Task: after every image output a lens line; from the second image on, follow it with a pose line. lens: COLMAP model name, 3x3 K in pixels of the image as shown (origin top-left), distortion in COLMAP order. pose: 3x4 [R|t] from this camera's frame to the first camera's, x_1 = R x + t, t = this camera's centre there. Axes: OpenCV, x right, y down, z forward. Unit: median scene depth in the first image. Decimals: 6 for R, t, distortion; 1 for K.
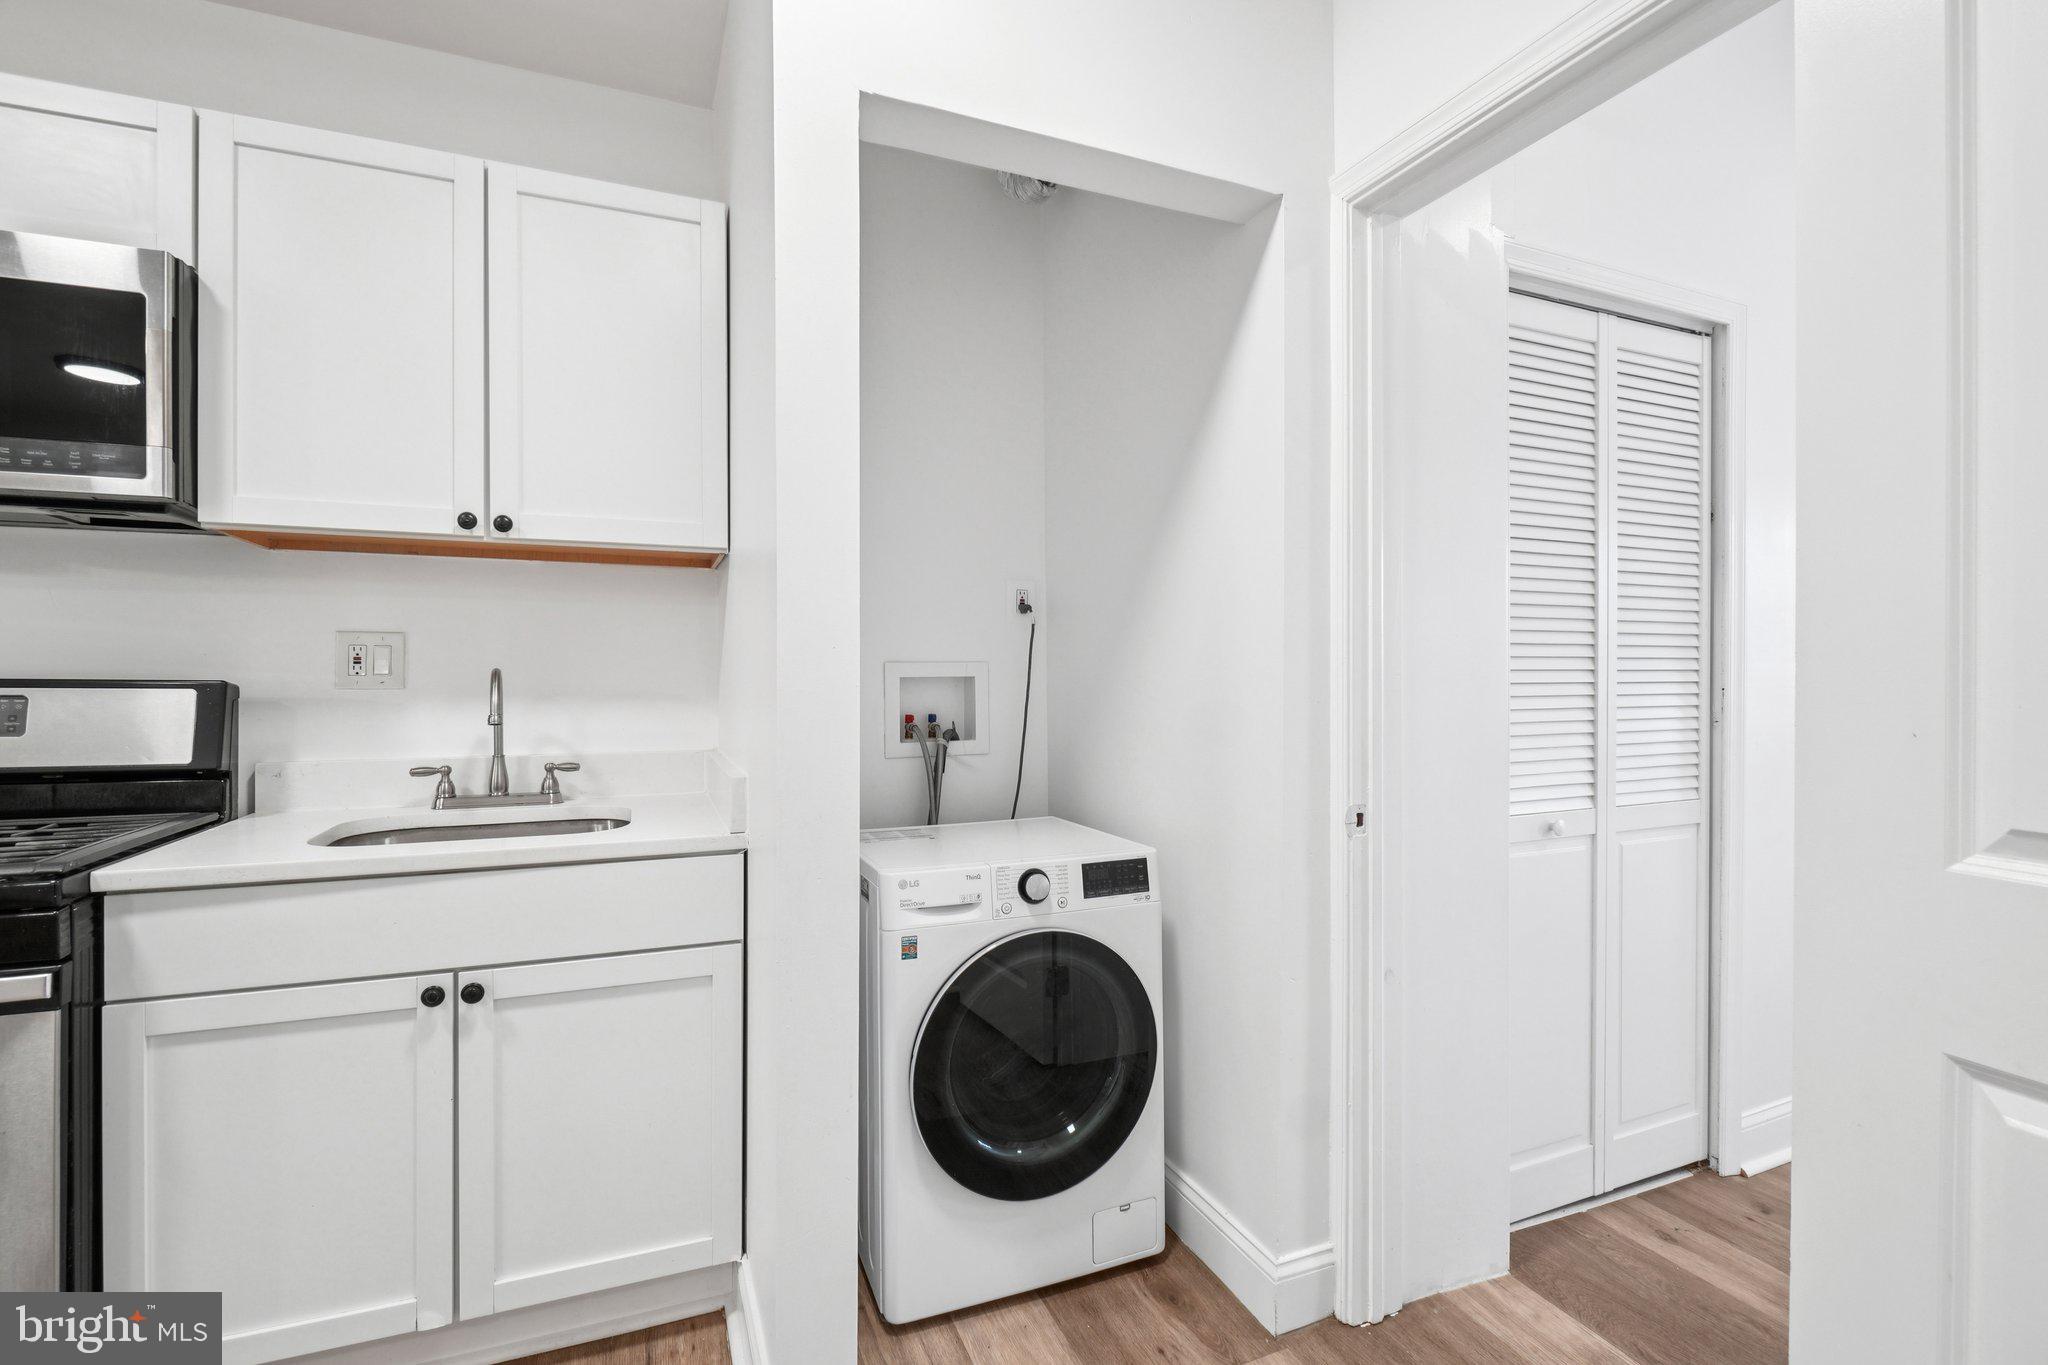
lens RADIAL K [[911.8, 0, 1025.6], [0, 911.8, 675.5], [0, 0, 1]] dist [0.002656, -0.003248]
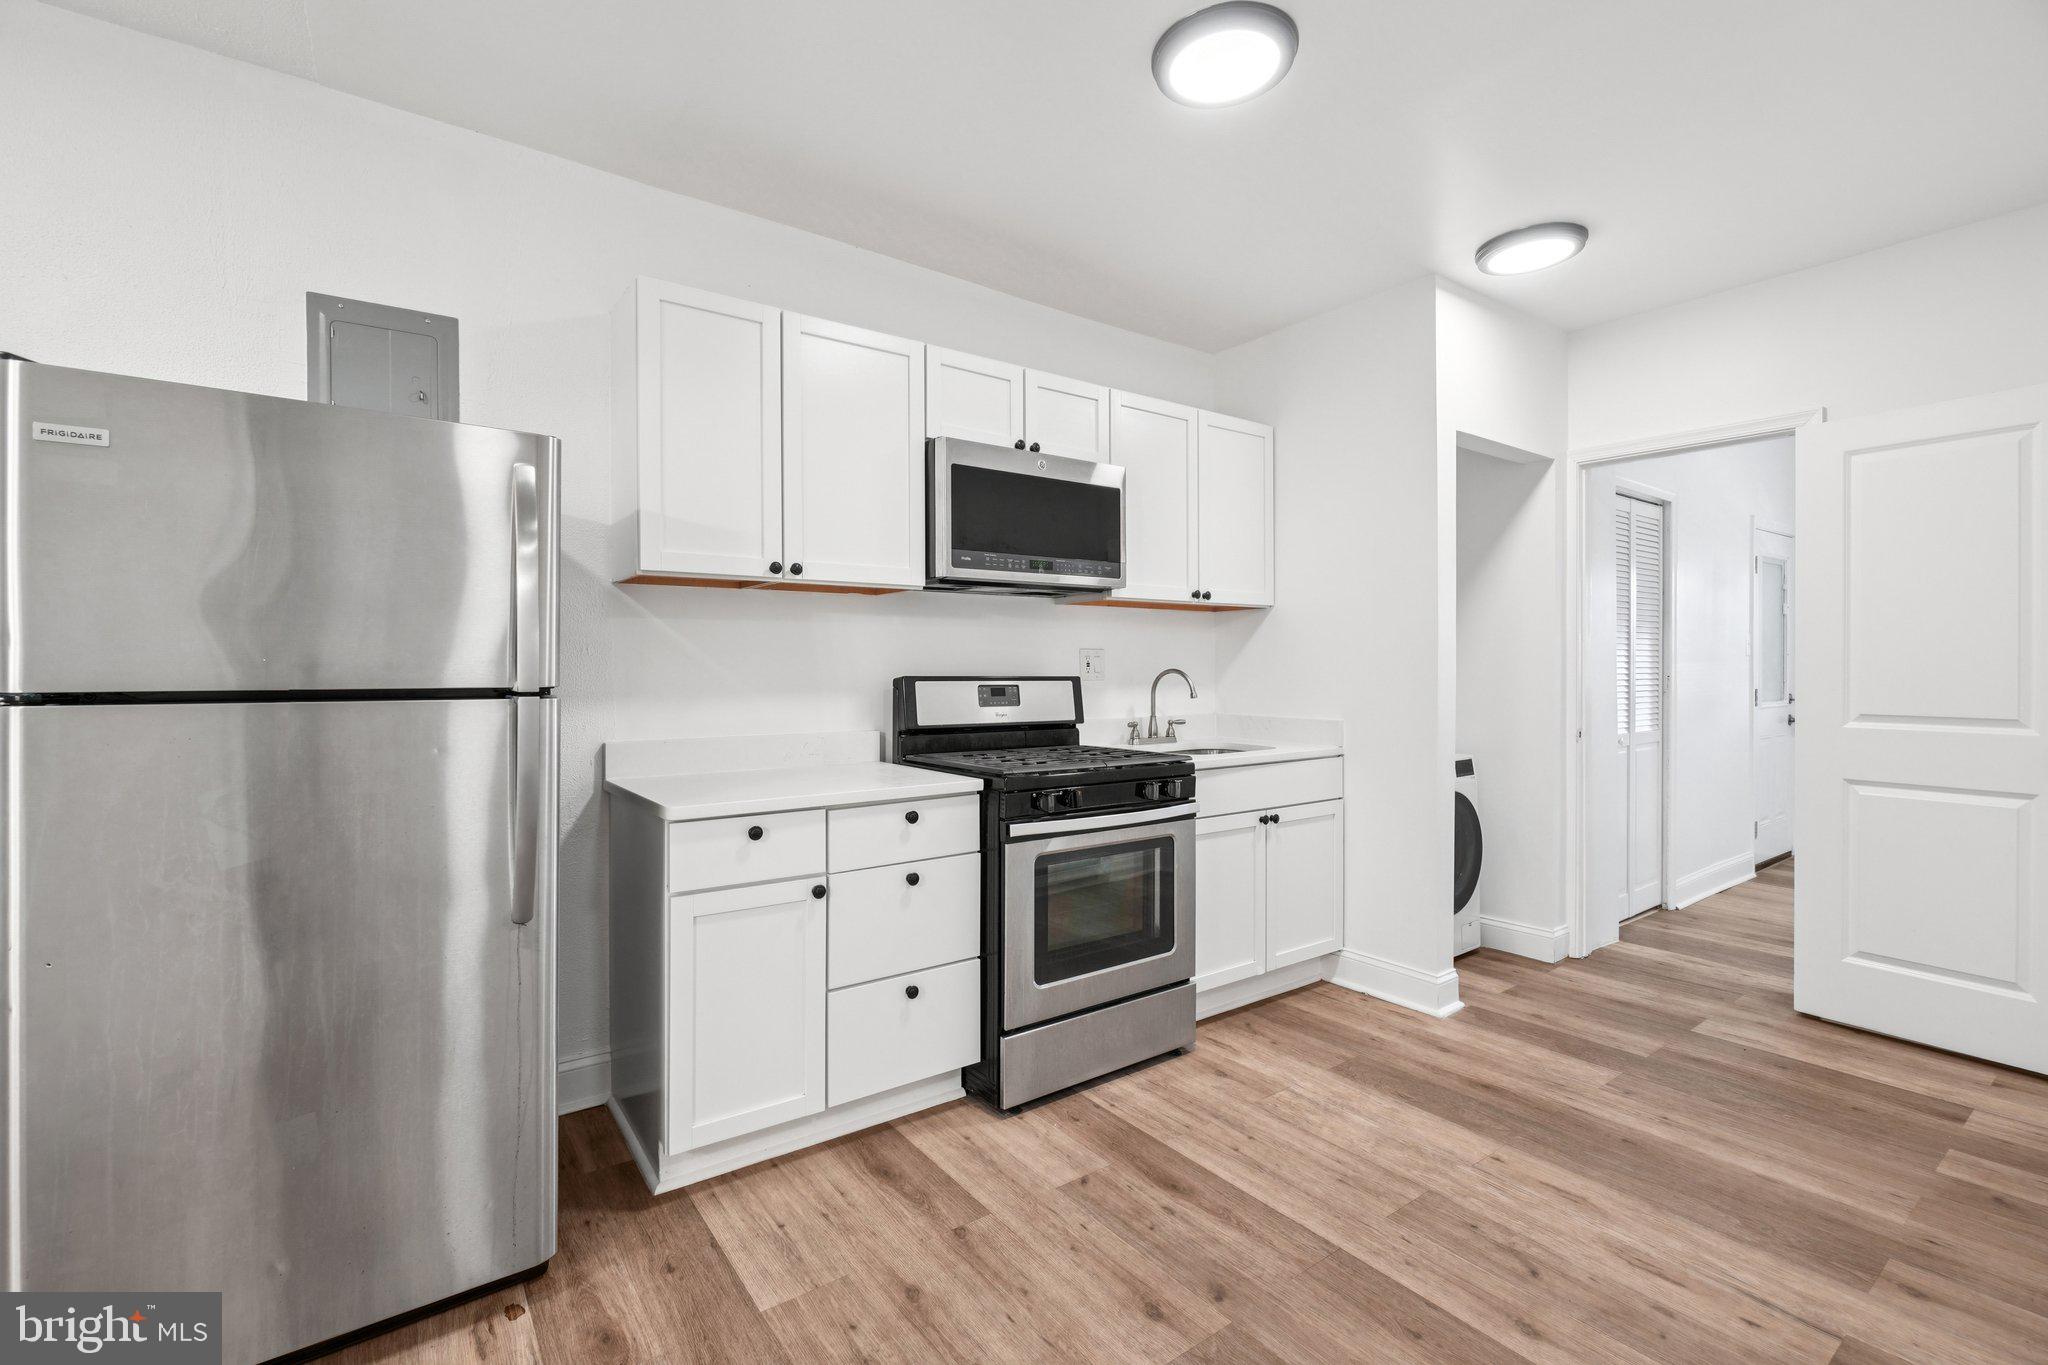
lens RADIAL K [[911.8, 0, 1026.9], [0, 911.8, 666.5], [0, 0, 1]] dist [0.002656, -0.003248]
pose [[0.969553, -0.002684, 0.244868, -1.526016], [0.002334, 0.999996, 0.001720, -0.019555], [-0.244872, -0.001096, 0.969555, -0.862164]]
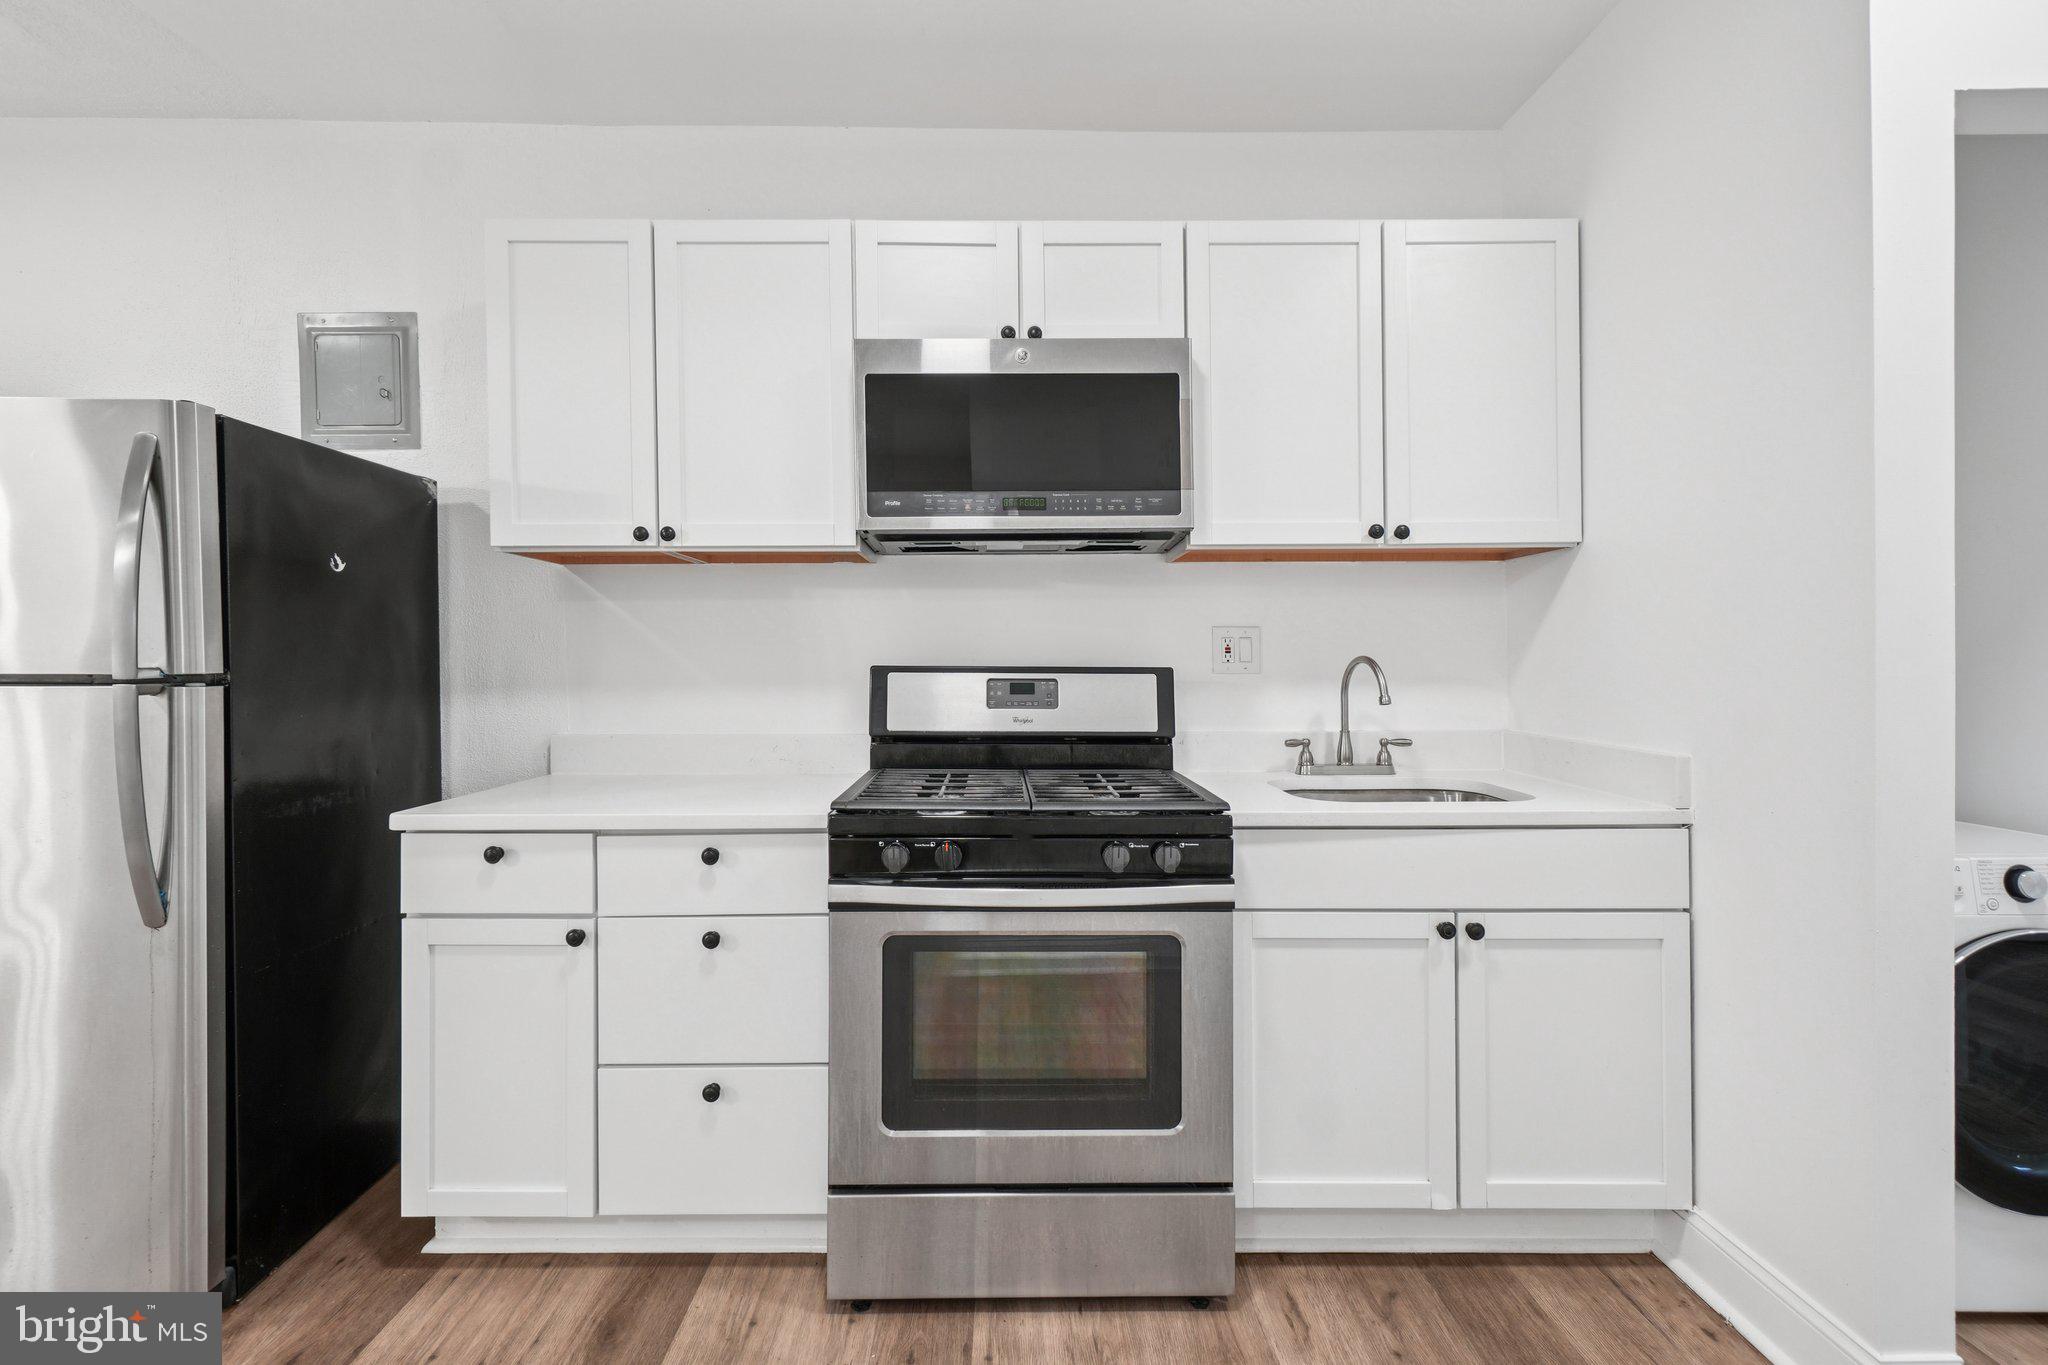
lens RADIAL K [[911.8, 0, 1015.3], [0, 911.8, 664.0], [0, 0, 1]] dist [0.002656, -0.003248]
pose [[0.927482, -0.003781, -0.373848, -0.636093], [0.005201, 0.999983, 0.002790, -0.003962], [0.373831, -0.004532, 0.927486, -0.279175]]
